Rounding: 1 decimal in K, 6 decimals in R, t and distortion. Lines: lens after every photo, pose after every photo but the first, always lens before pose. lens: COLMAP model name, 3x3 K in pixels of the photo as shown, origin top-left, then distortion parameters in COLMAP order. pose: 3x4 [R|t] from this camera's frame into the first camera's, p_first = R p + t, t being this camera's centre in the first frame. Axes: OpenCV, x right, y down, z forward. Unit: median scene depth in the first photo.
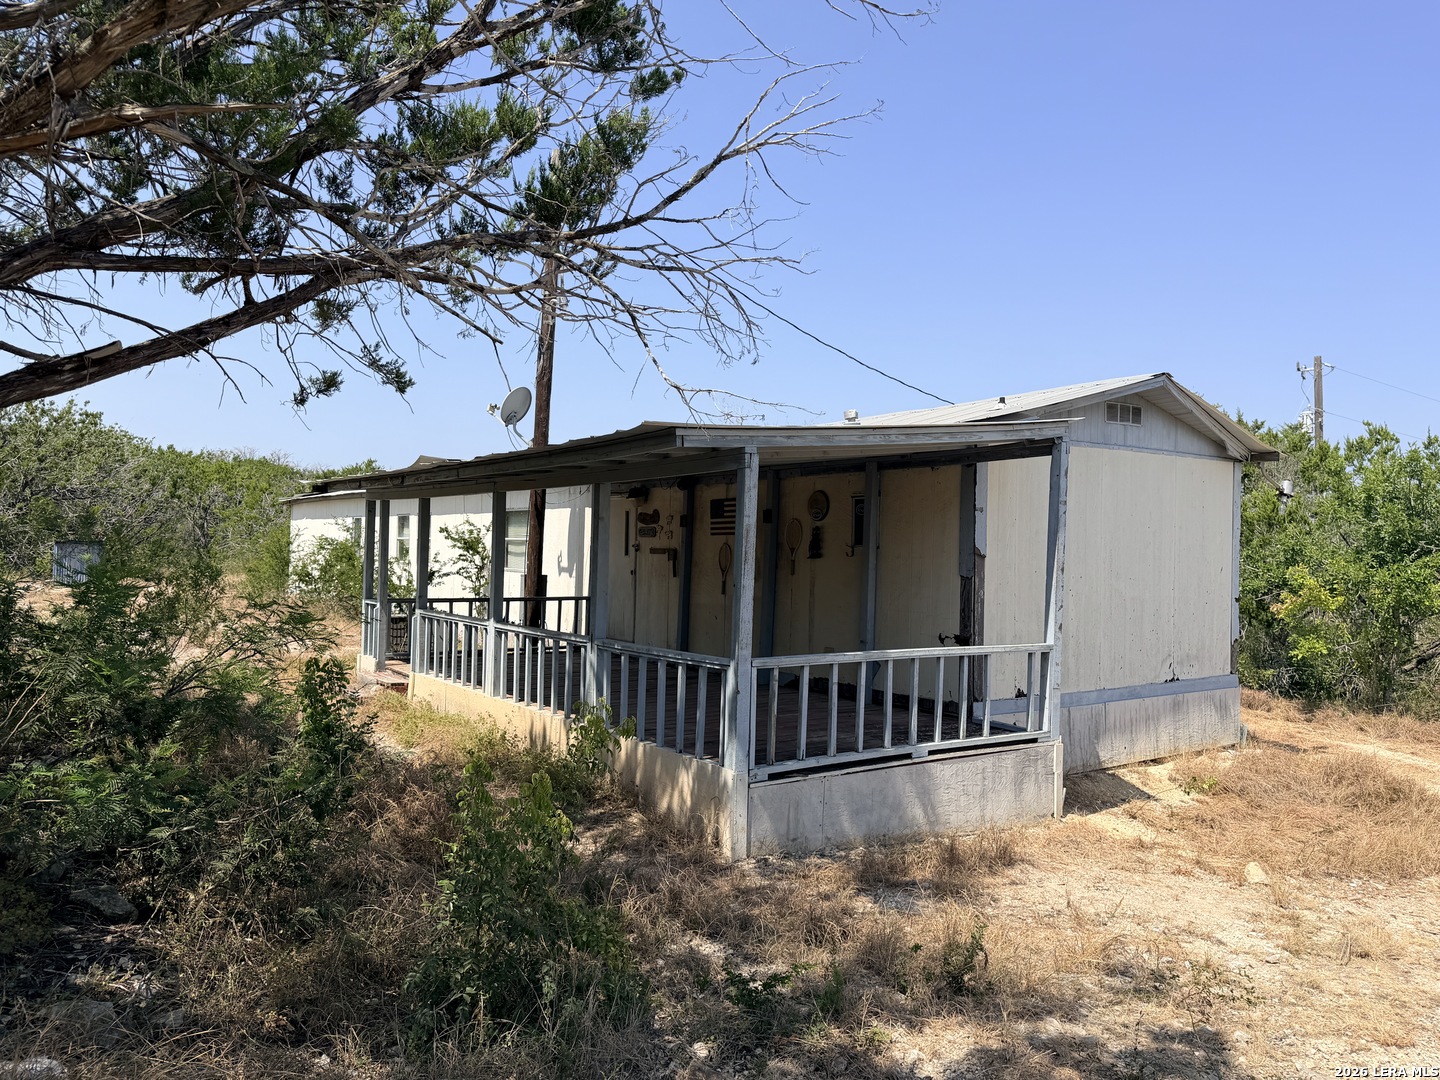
lens RADIAL K [[1016.3, 0, 711.8], [0, 1016.3, 544.7], [0, 0, 1]] dist [0.060433, -0.070338]
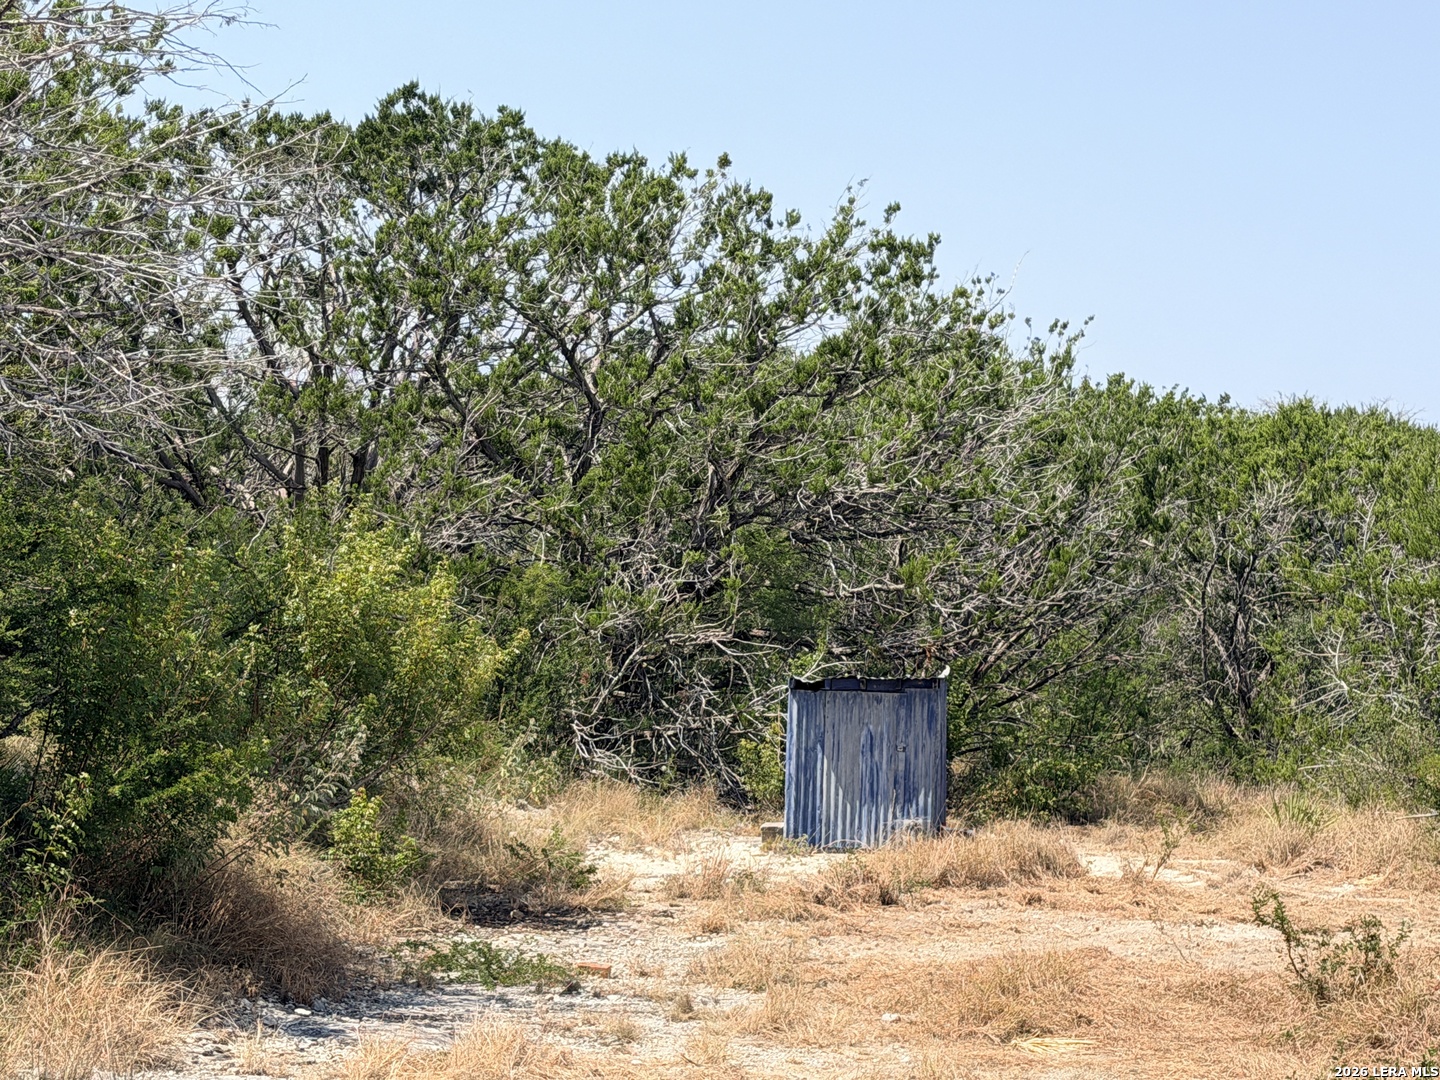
lens RADIAL K [[3062.9, 0, 717.3], [0, 3062.9, 541.7], [0, 0, 1]] dist [0.064438, 0.000000]
pose [[0.822787, -0.021301, -0.567950, -0.151207], [-0.004462, 0.999024, -0.043934, -0.003907], [0.568332, 0.038682, 0.821890, 0.252792]]
